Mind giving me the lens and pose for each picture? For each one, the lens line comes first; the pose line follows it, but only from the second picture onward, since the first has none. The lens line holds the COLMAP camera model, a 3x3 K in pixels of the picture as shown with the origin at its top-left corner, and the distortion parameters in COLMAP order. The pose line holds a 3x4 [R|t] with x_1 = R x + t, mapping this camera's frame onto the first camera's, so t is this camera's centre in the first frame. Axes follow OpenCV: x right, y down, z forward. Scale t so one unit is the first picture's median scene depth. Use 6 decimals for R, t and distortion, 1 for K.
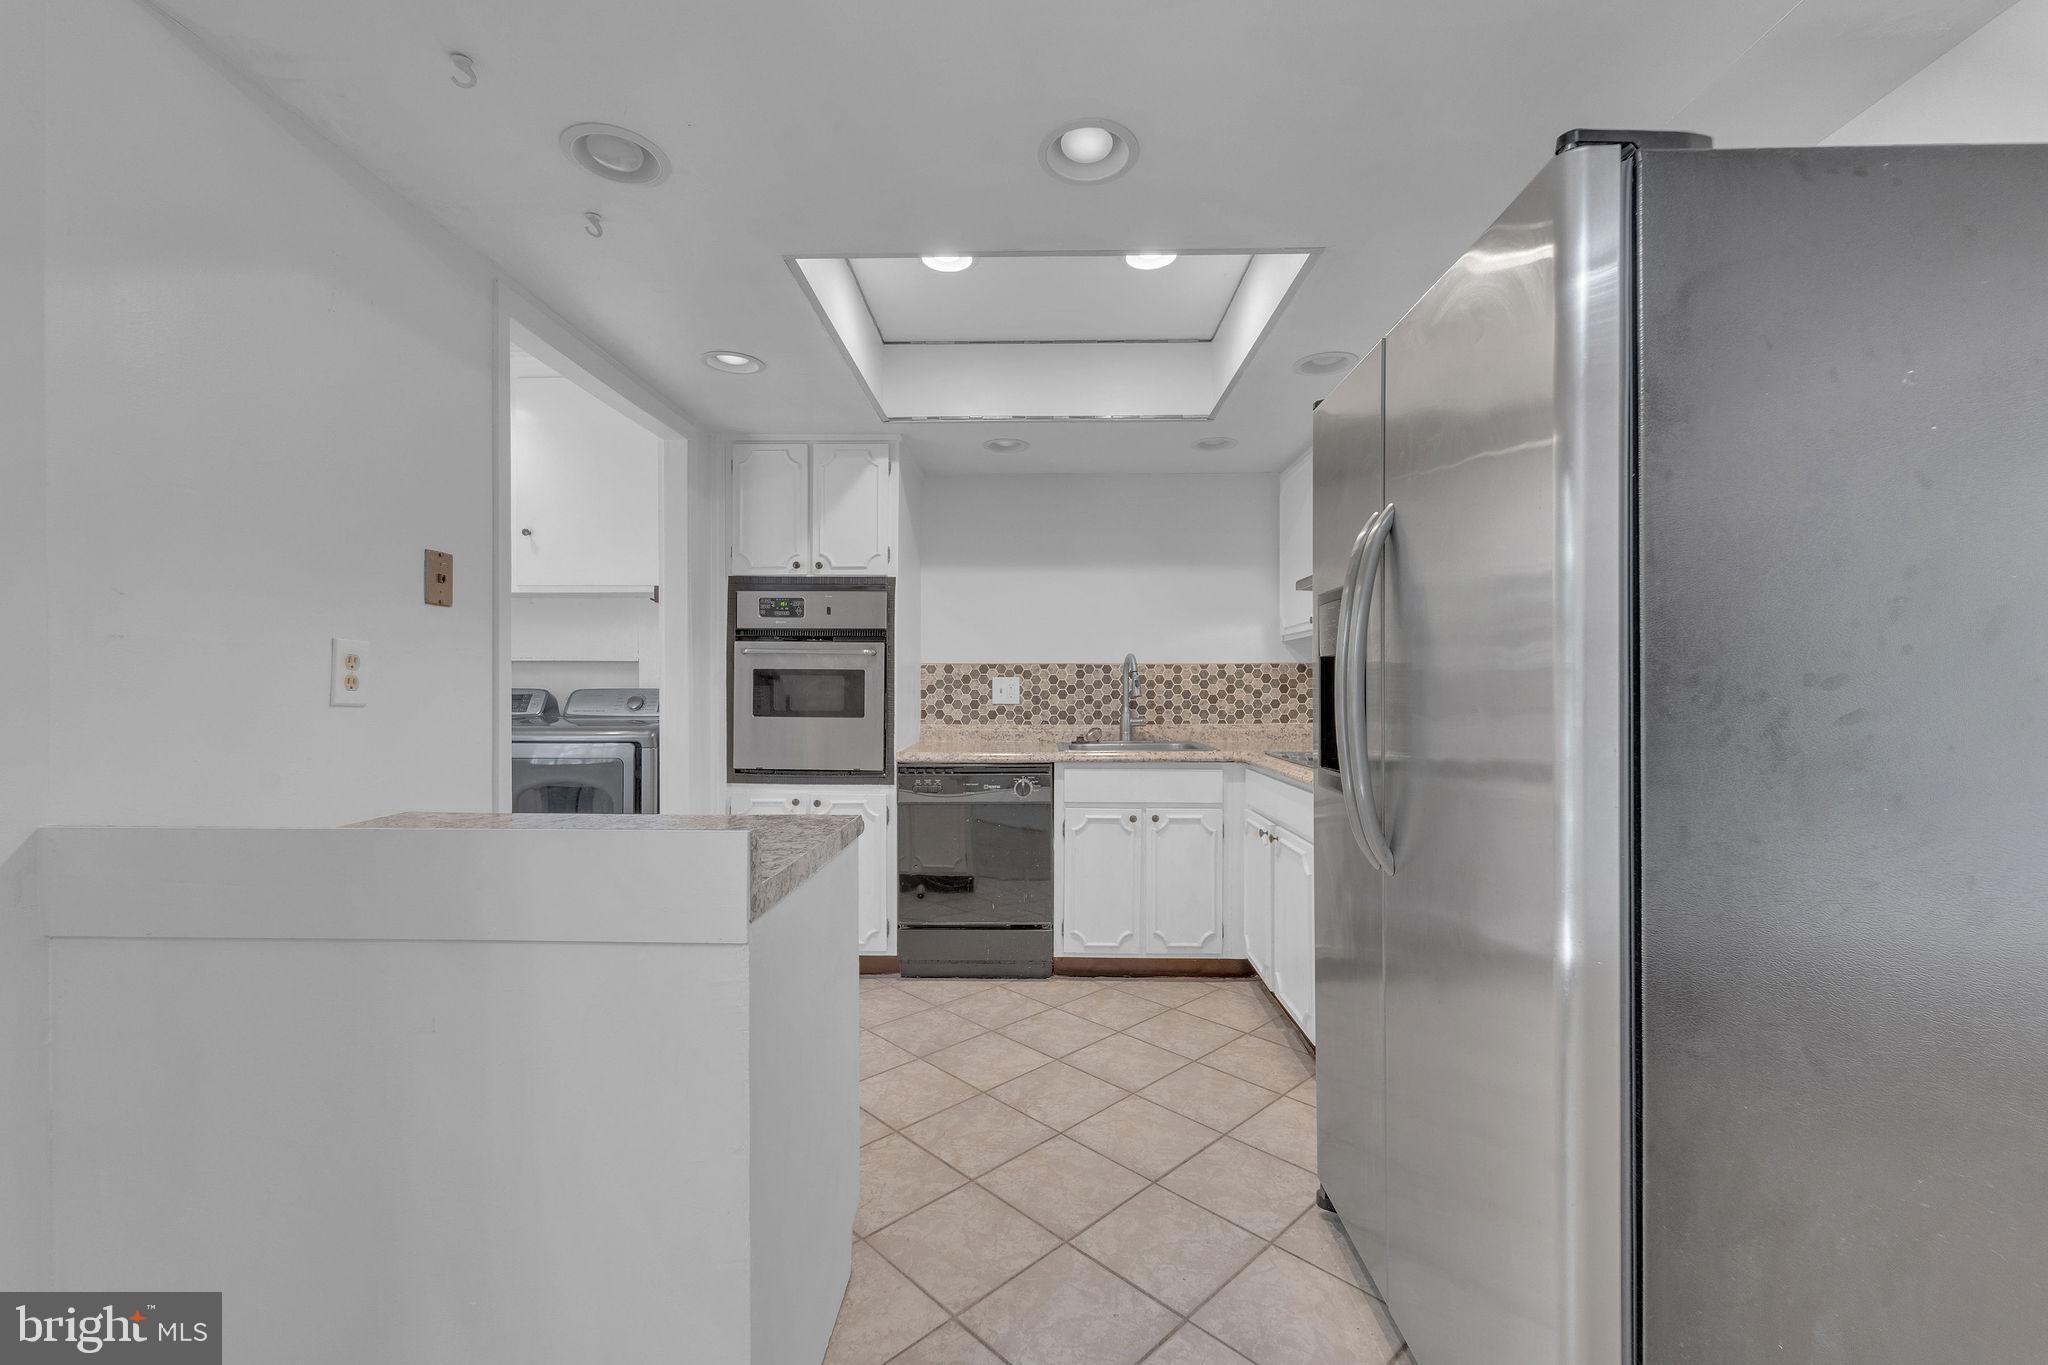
lens RADIAL K [[833.5, 0, 1025.7], [0, 833.5, 693.1], [0, 0, 1]] dist [0.001775, -0.002533]
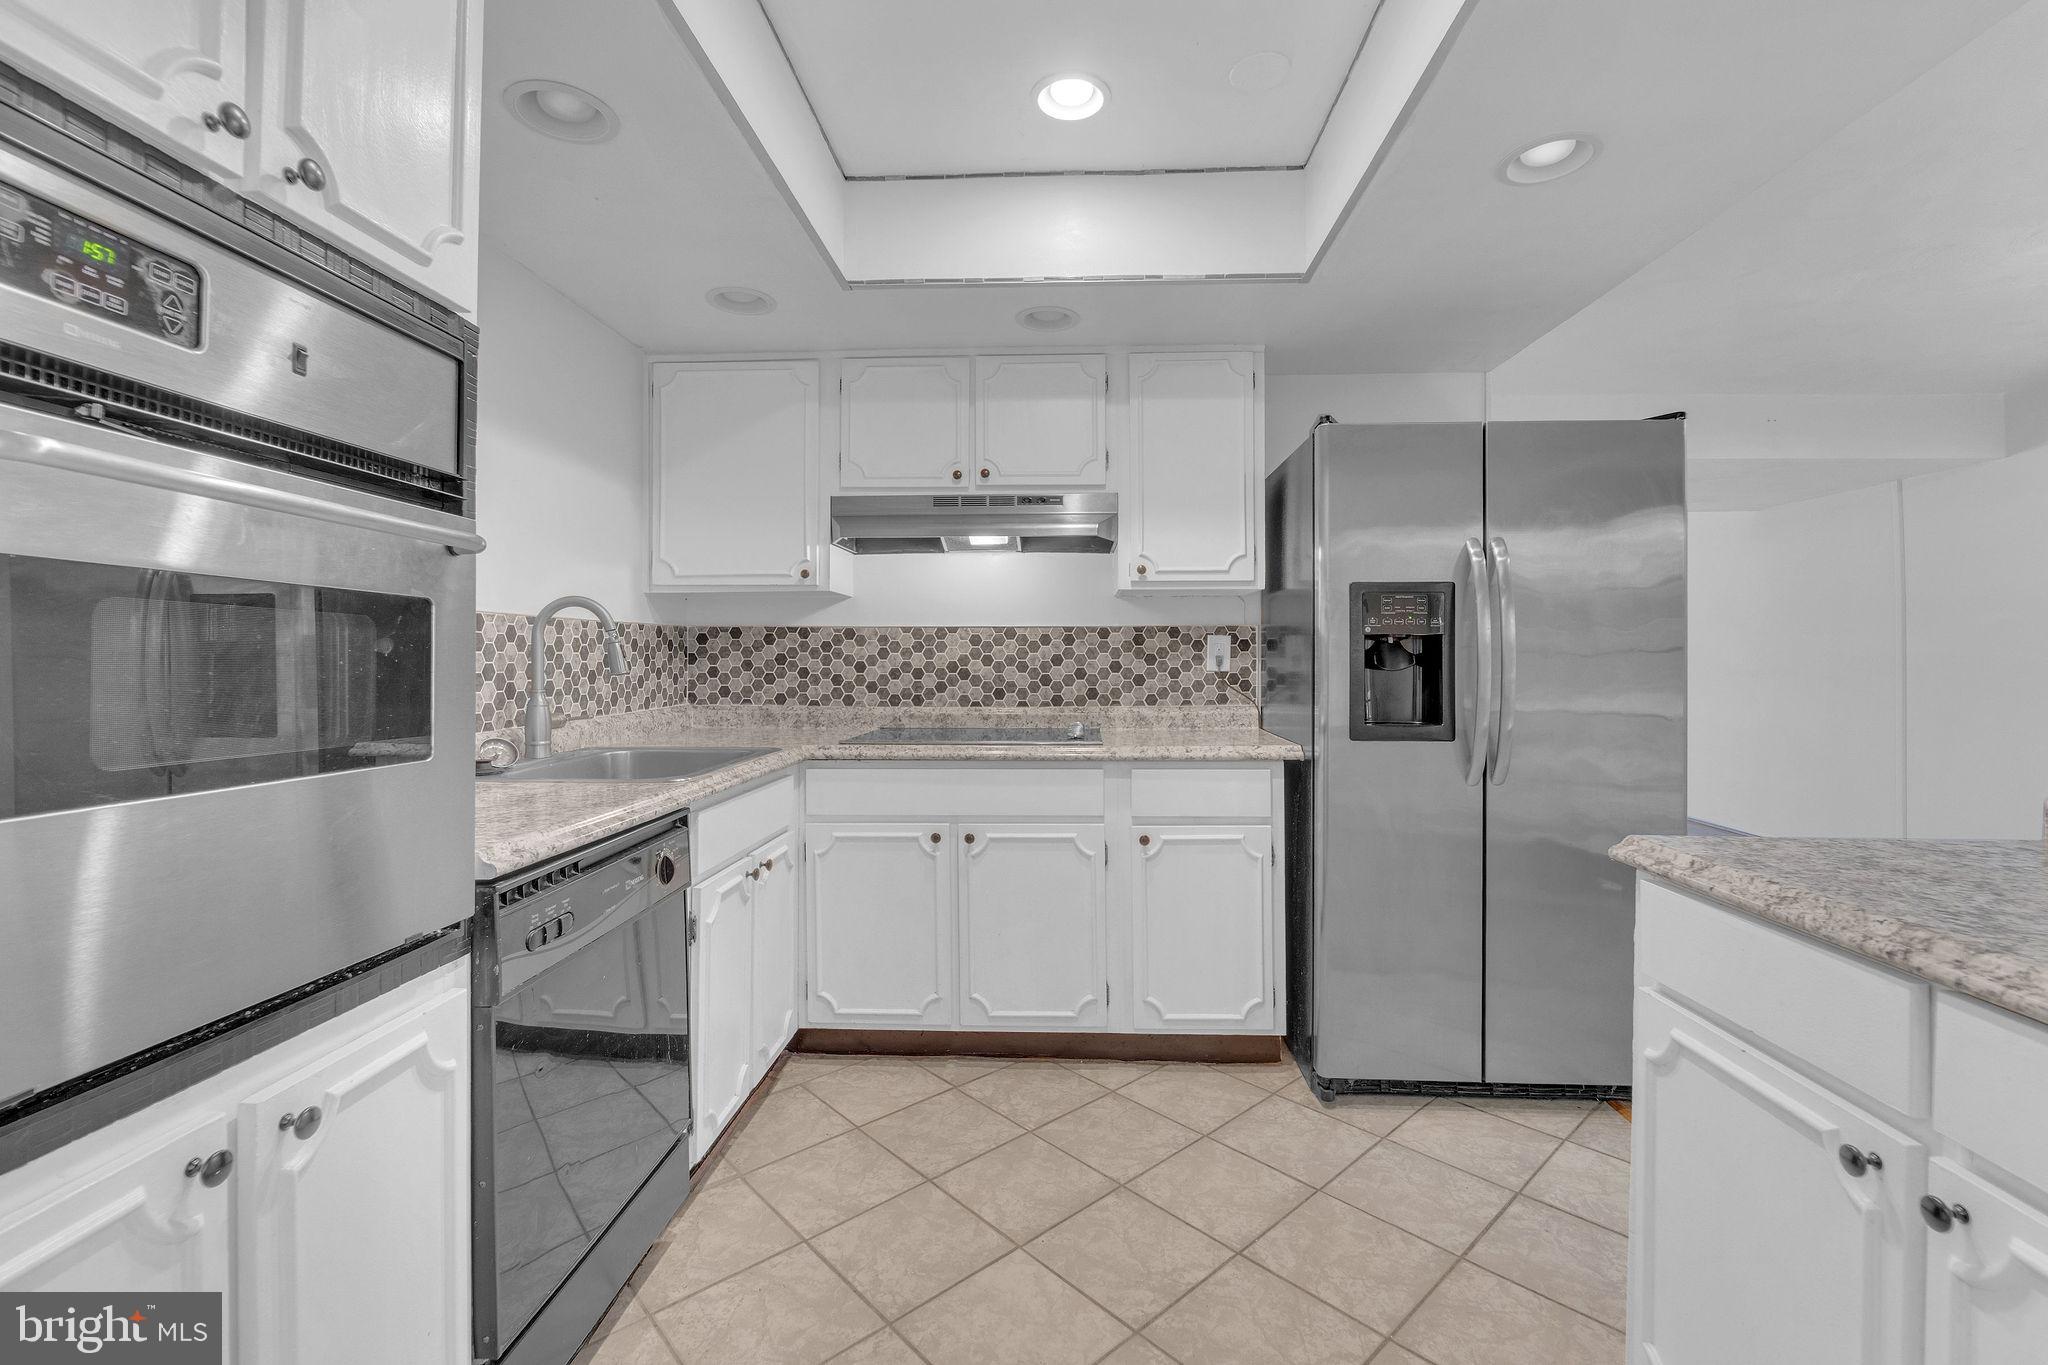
lens RADIAL K [[876.5, 0, 1035.5], [0, 876.5, 661.9], [0, 0, 1]] dist [-0.009060, -0.001121]
pose [[0.028282, -0.003958, 0.999592, -0.554396], [0.002608, 0.999989, 0.003886, -0.007459], [-0.999597, 0.002497, 0.028292, 0.858618]]
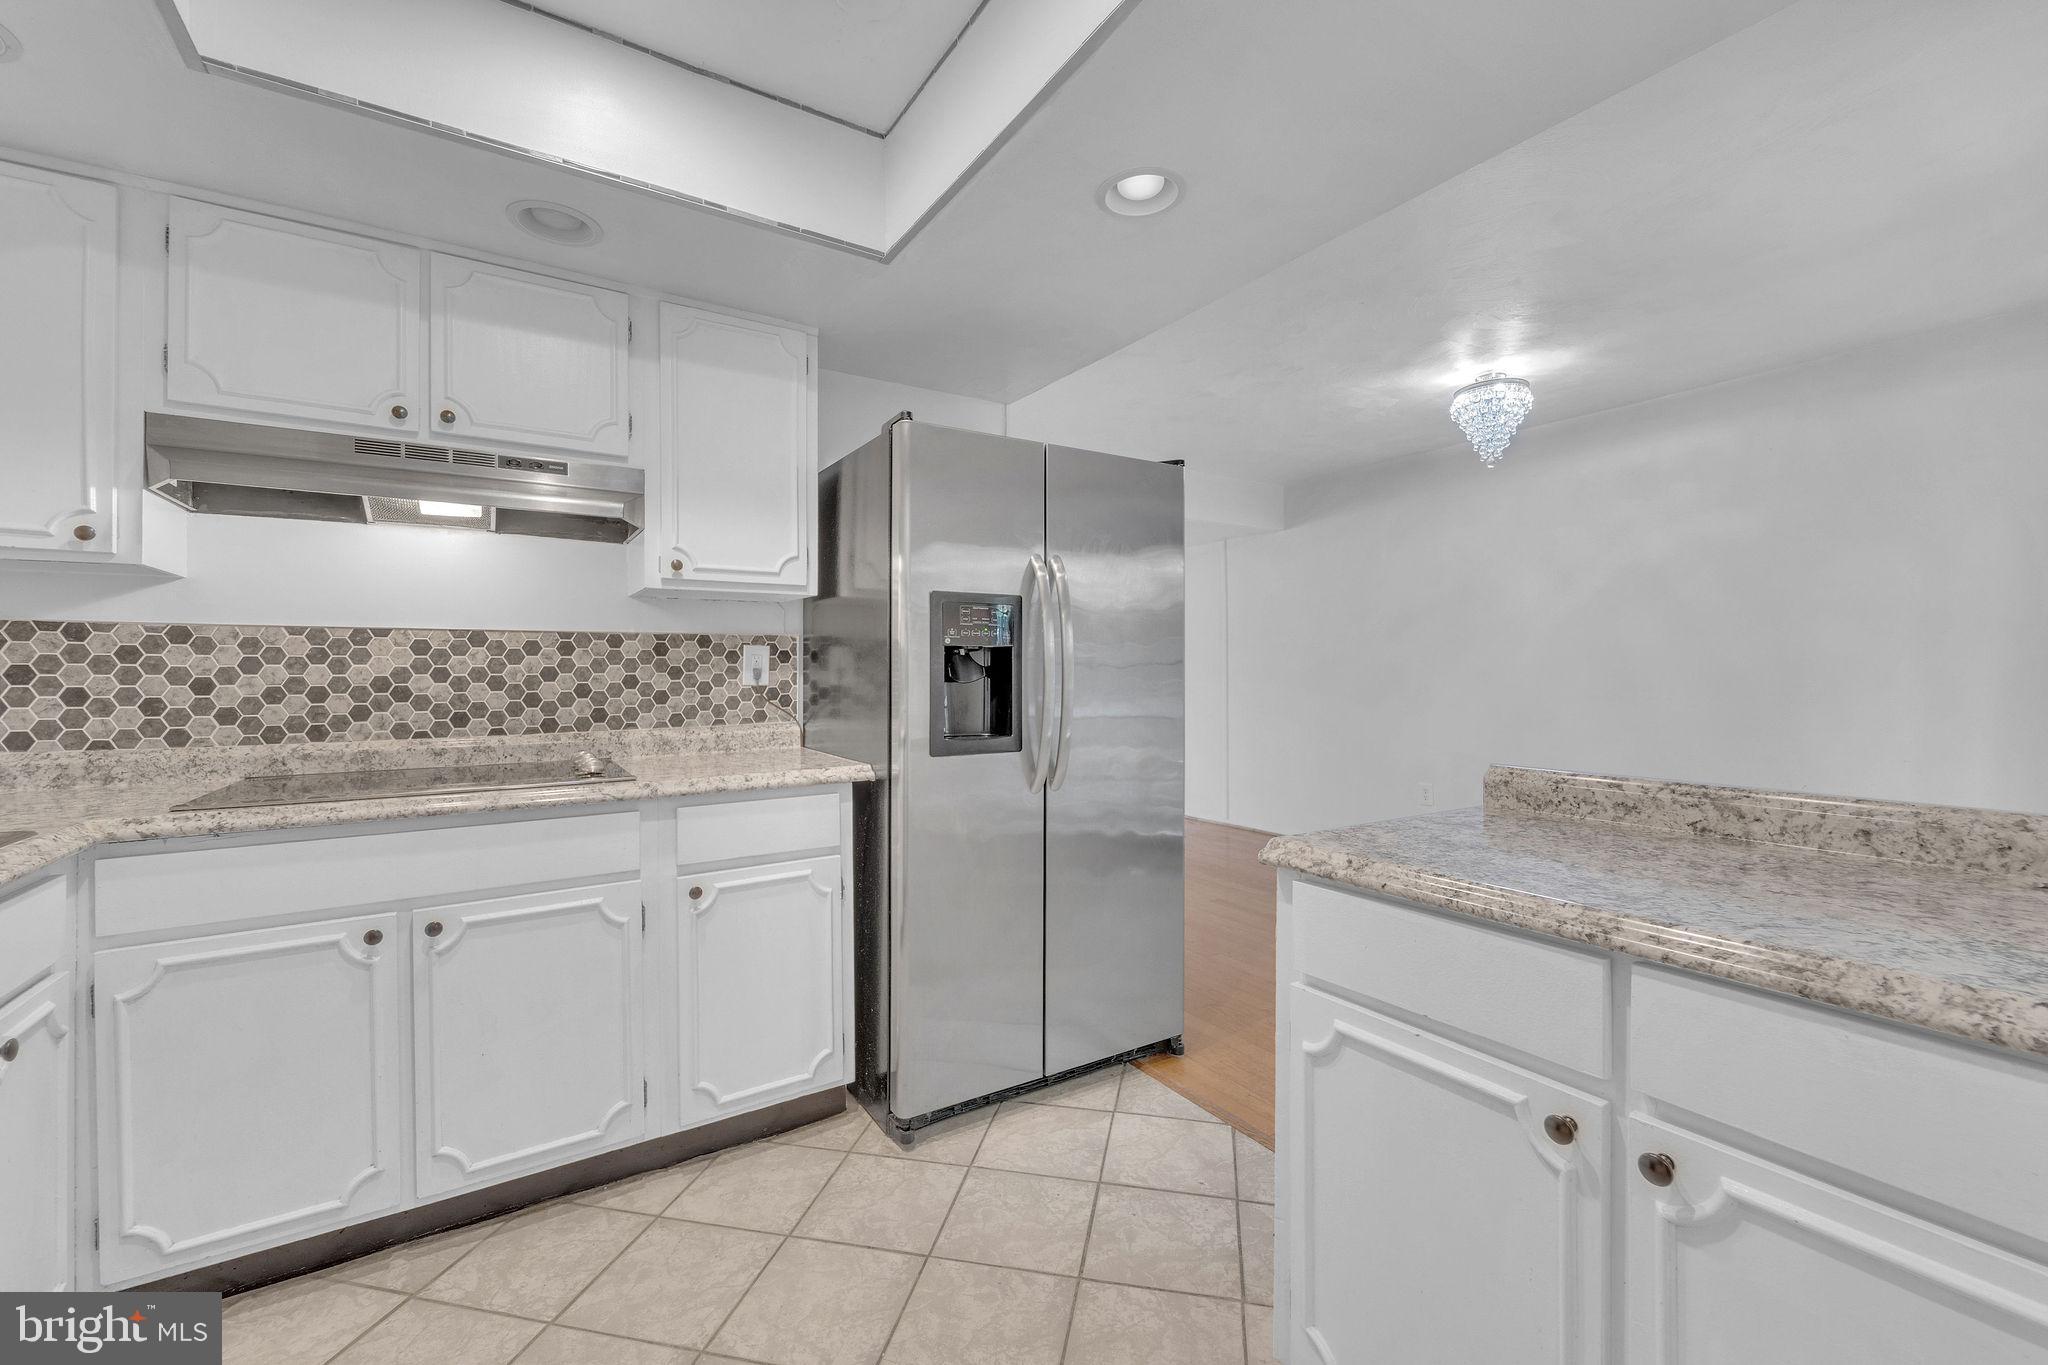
lens RADIAL K [[833.5, 0, 1021.2], [0, 833.5, 669.8], [0, 0, 1]] dist [0.001775, -0.002533]
pose [[-0.552181, 0.001615, 0.833723, -0.405238], [0.005314, 0.999985, 0.001583, -0.008208], [-0.833707, 0.005305, -0.552181, 0.924201]]
